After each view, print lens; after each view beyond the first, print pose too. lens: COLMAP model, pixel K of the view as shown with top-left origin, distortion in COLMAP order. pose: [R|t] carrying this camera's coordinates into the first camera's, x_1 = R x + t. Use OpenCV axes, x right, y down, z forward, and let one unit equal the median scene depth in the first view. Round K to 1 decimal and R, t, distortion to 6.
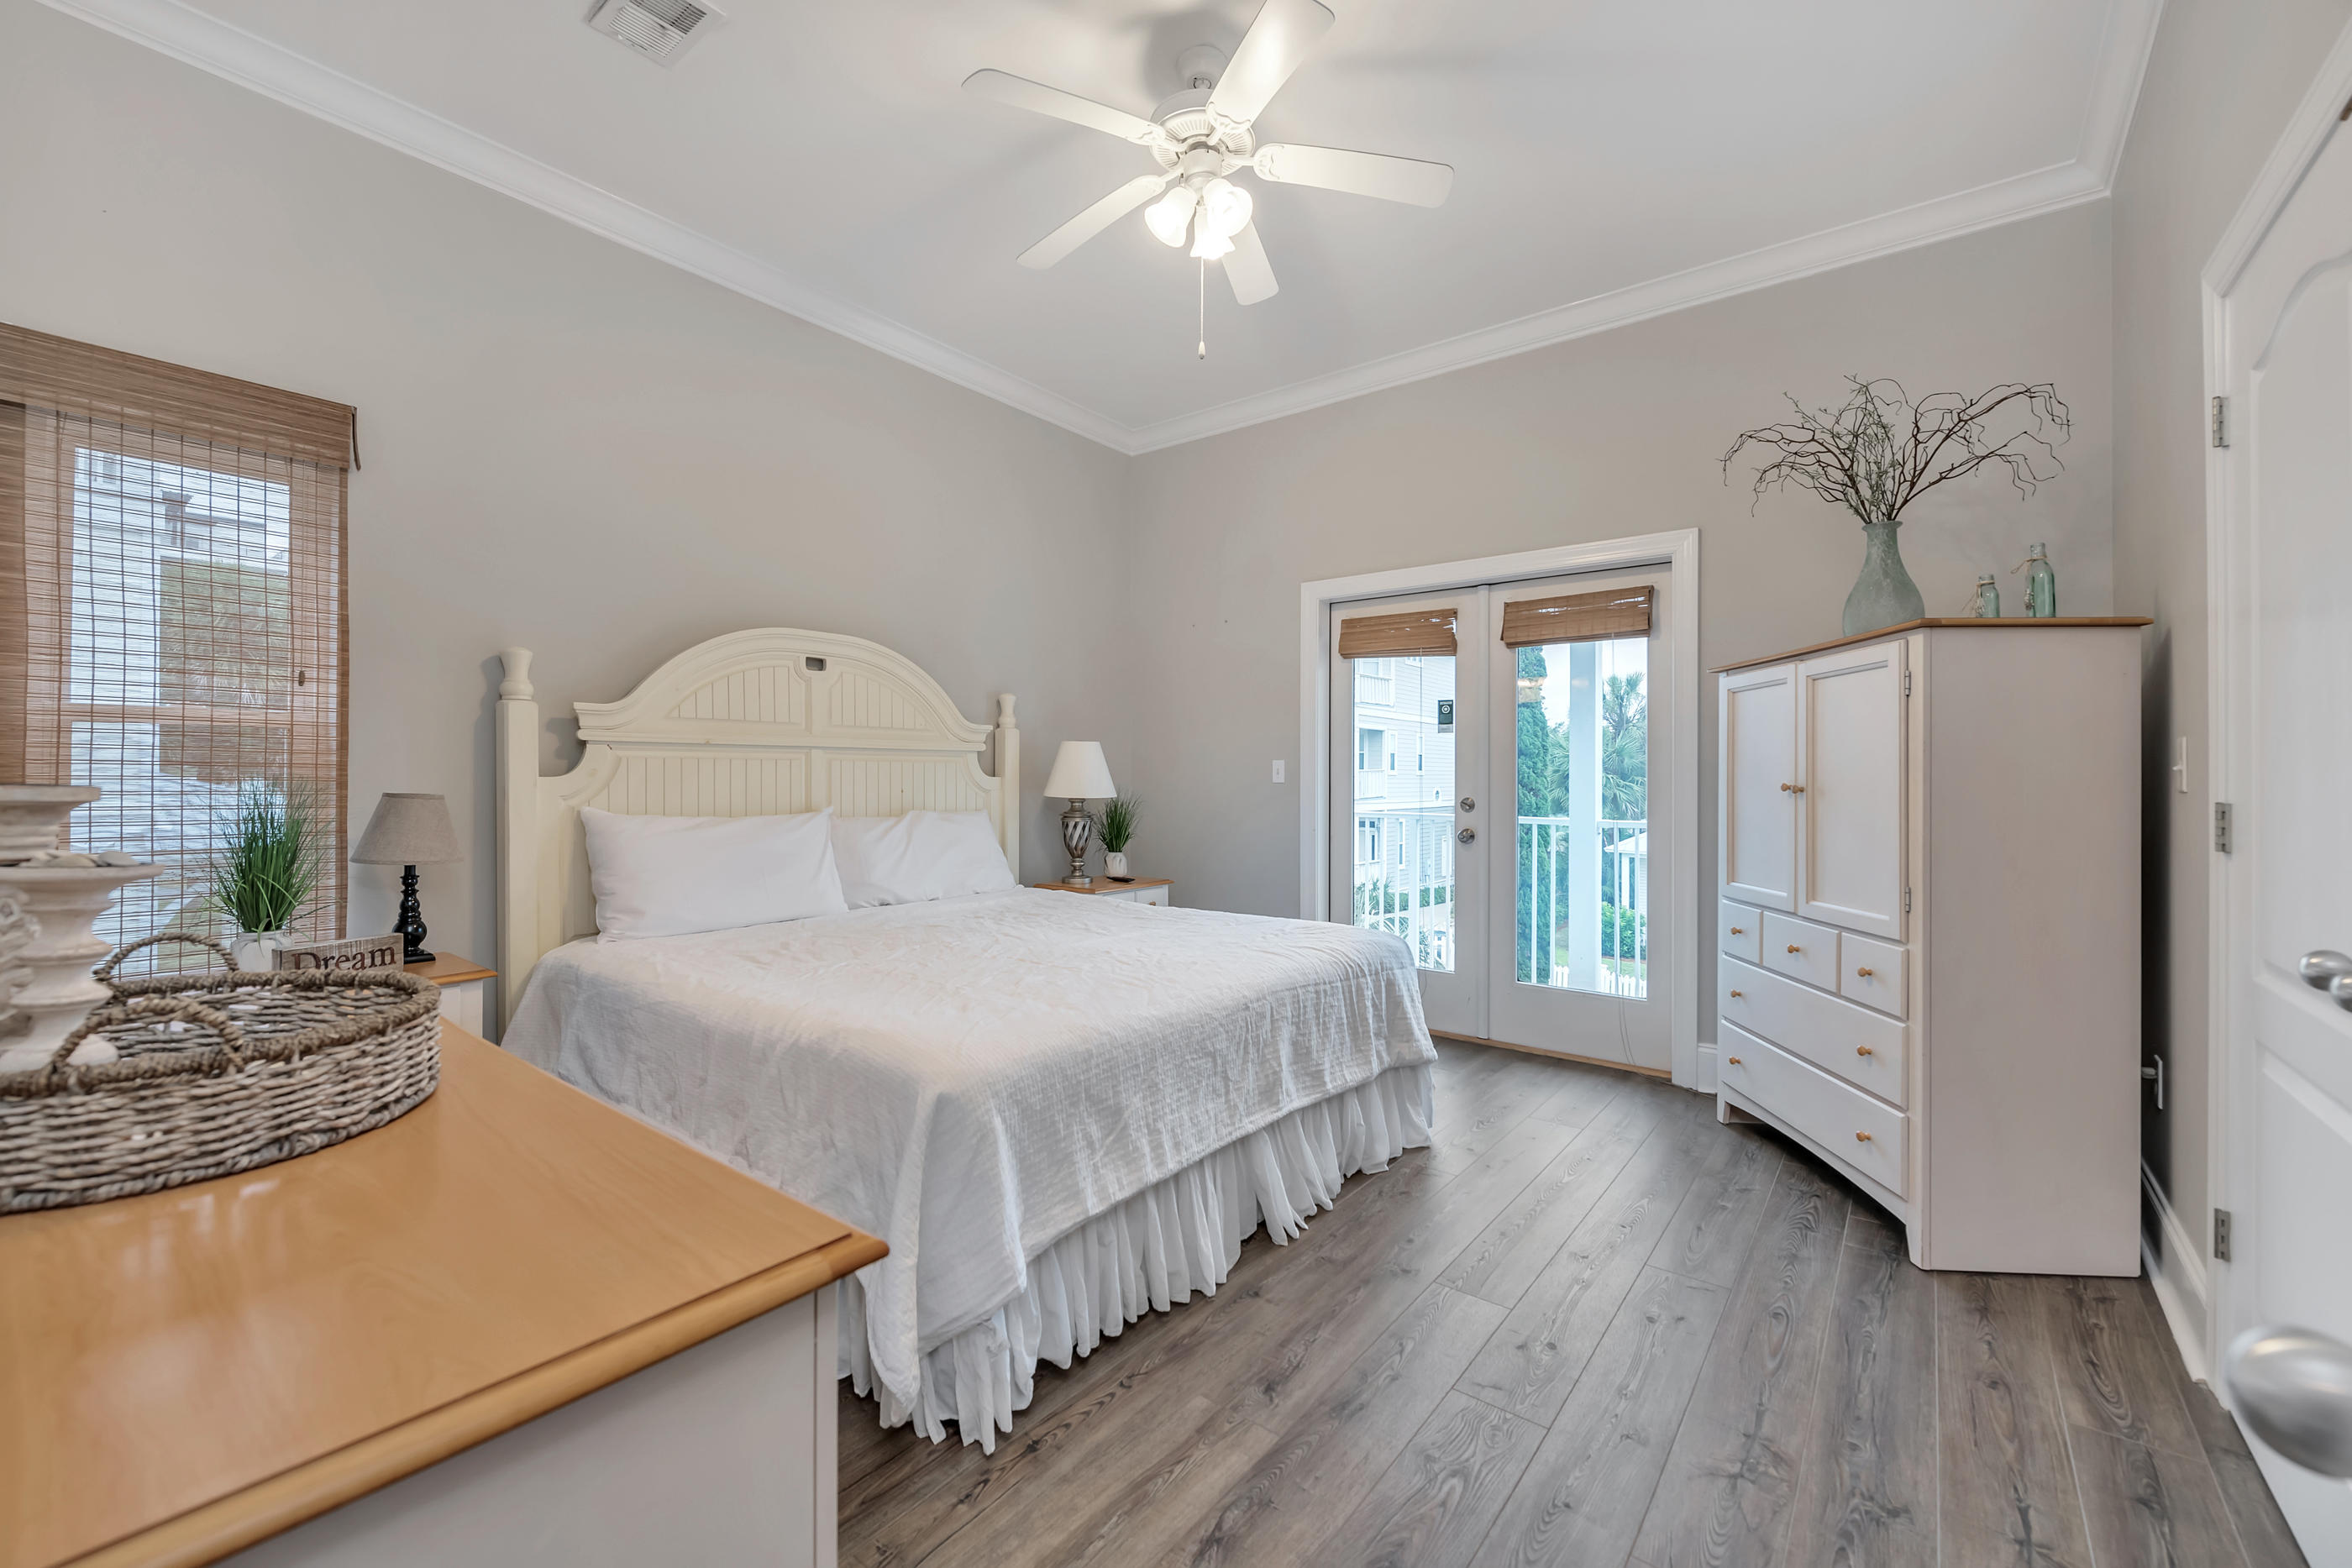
lens RADIAL K [[990.5, 0, 1176.0], [0, 990.5, 784.0], [0, 0, 1]] dist [-0.004778, -0.000961]
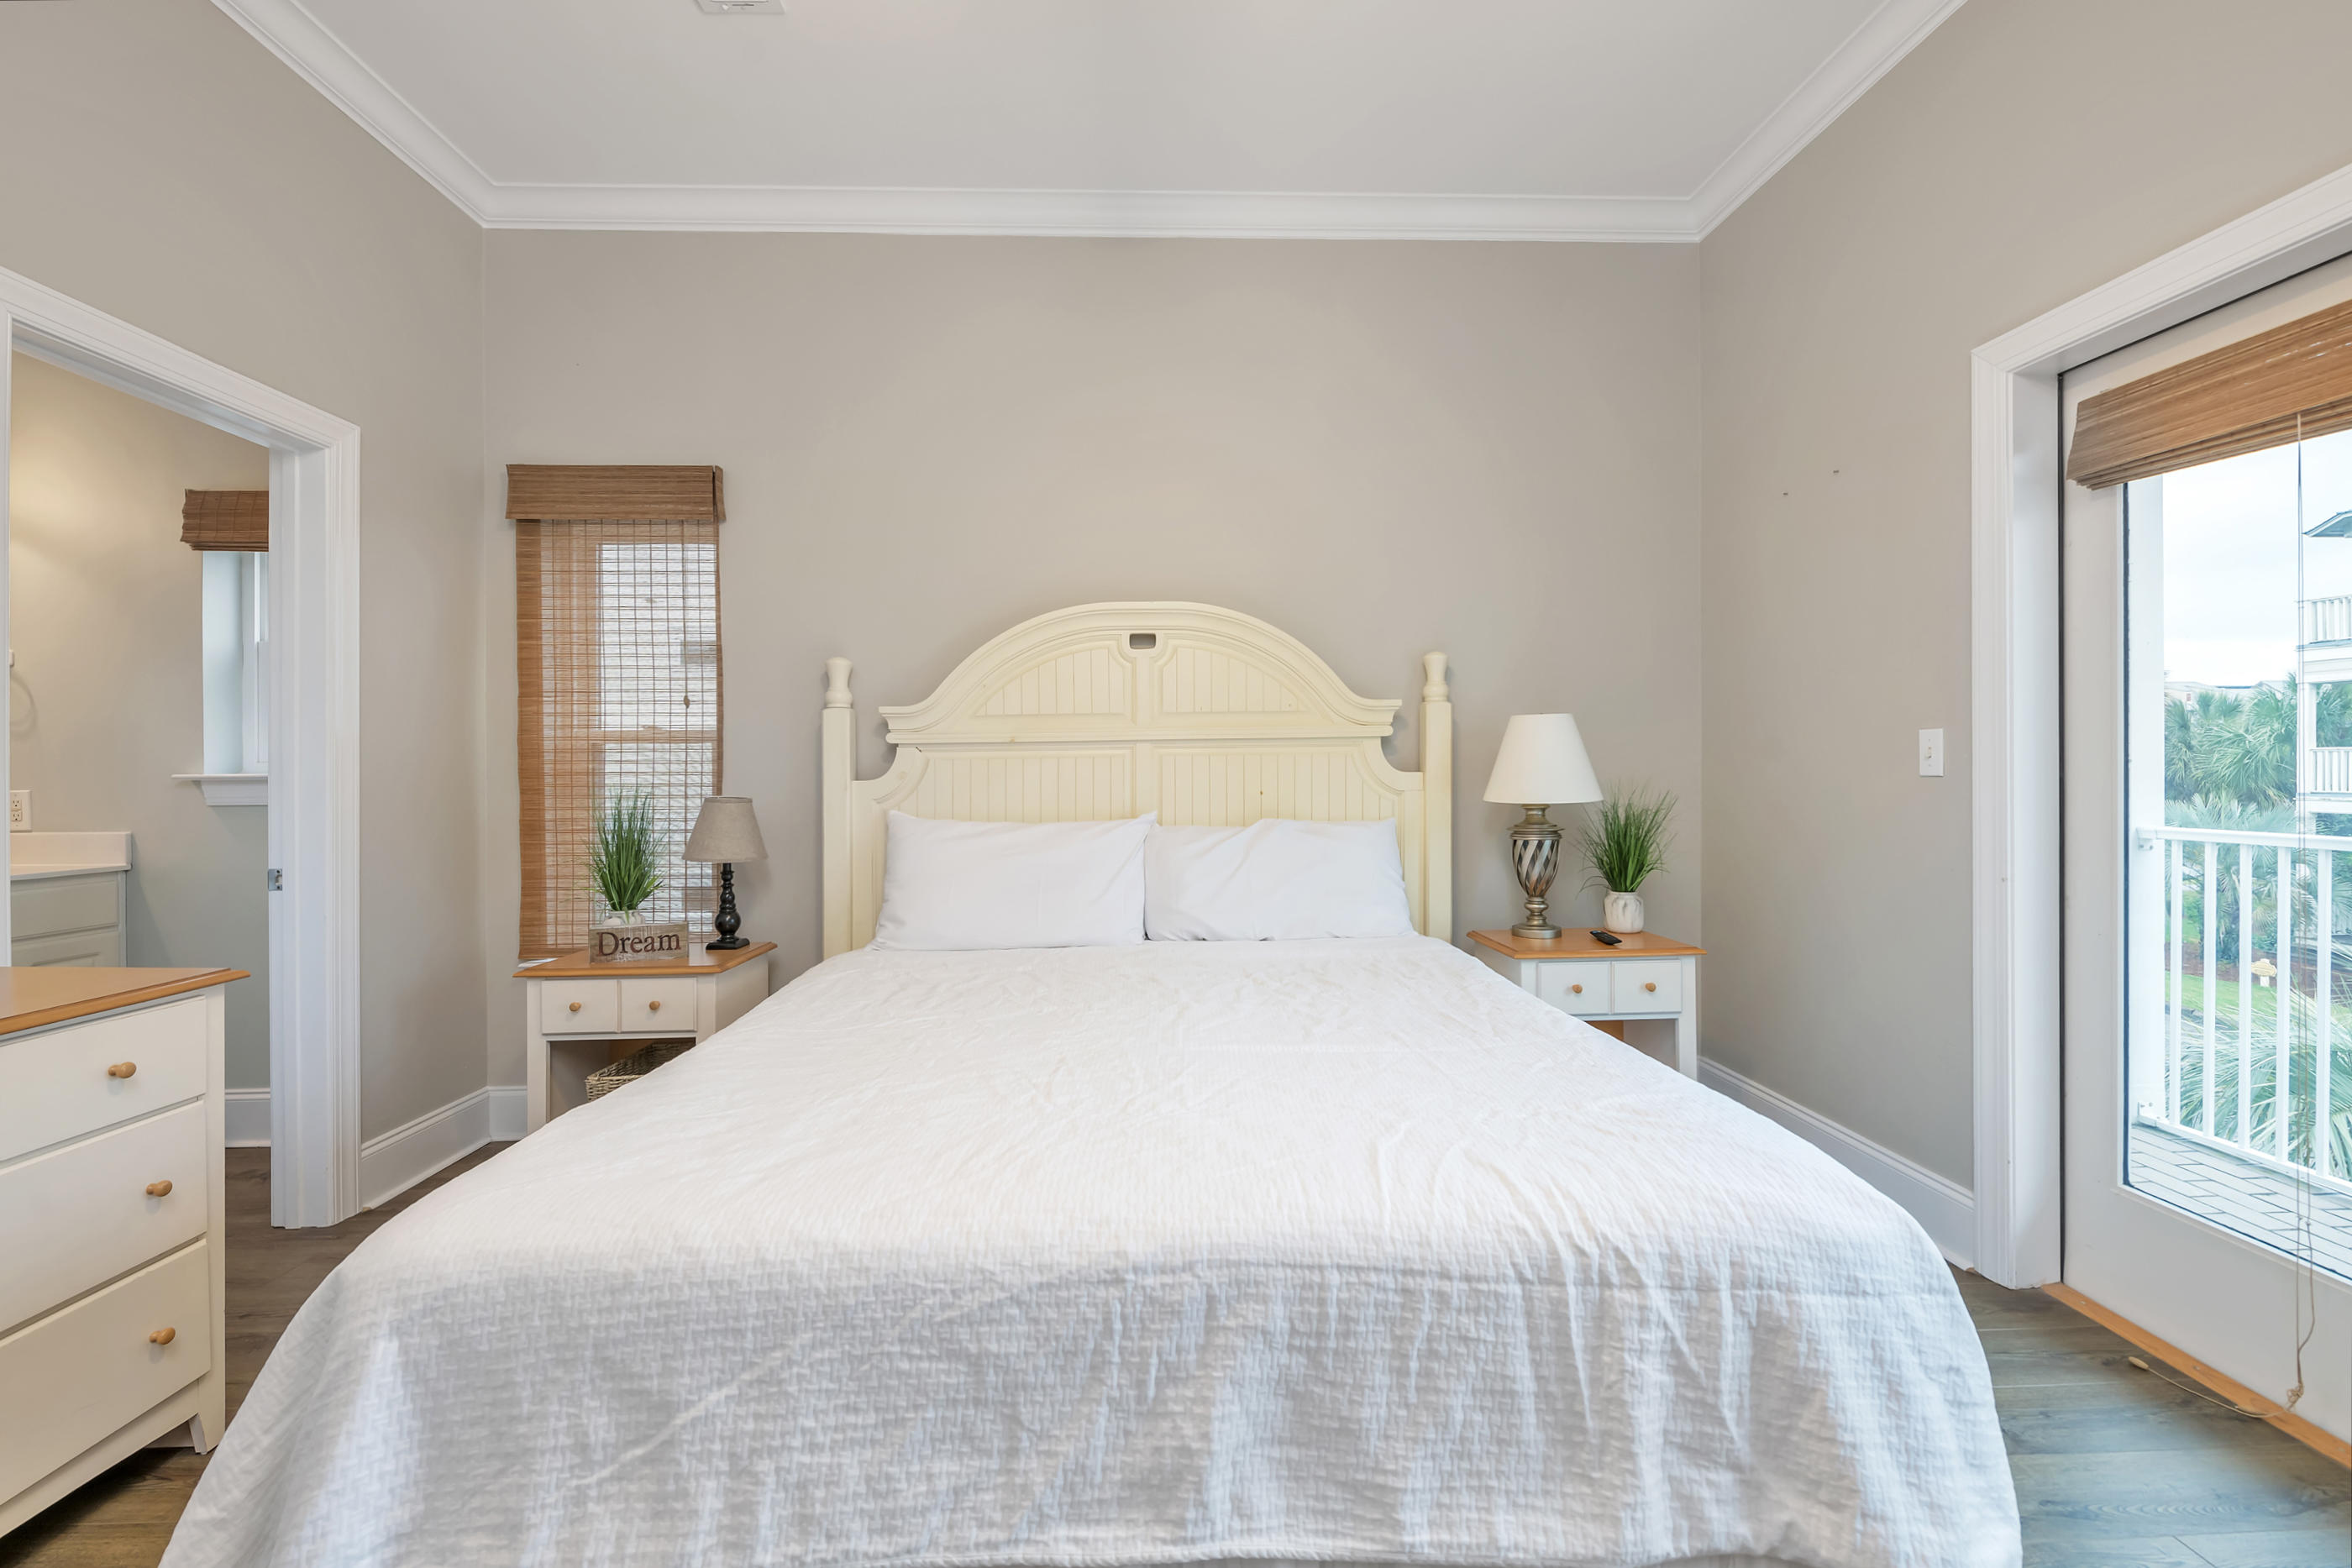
lens RADIAL K [[990.5, 0, 1176.0], [0, 990.5, 784.0], [0, 0, 1]] dist [-0.004778, -0.000961]
pose [[0.630261, -0.003801, -0.776374, 0.398933], [0.009865, 0.999946, 0.003113, -0.004378], [0.776321, -0.009620, 0.630265, 0.659234]]
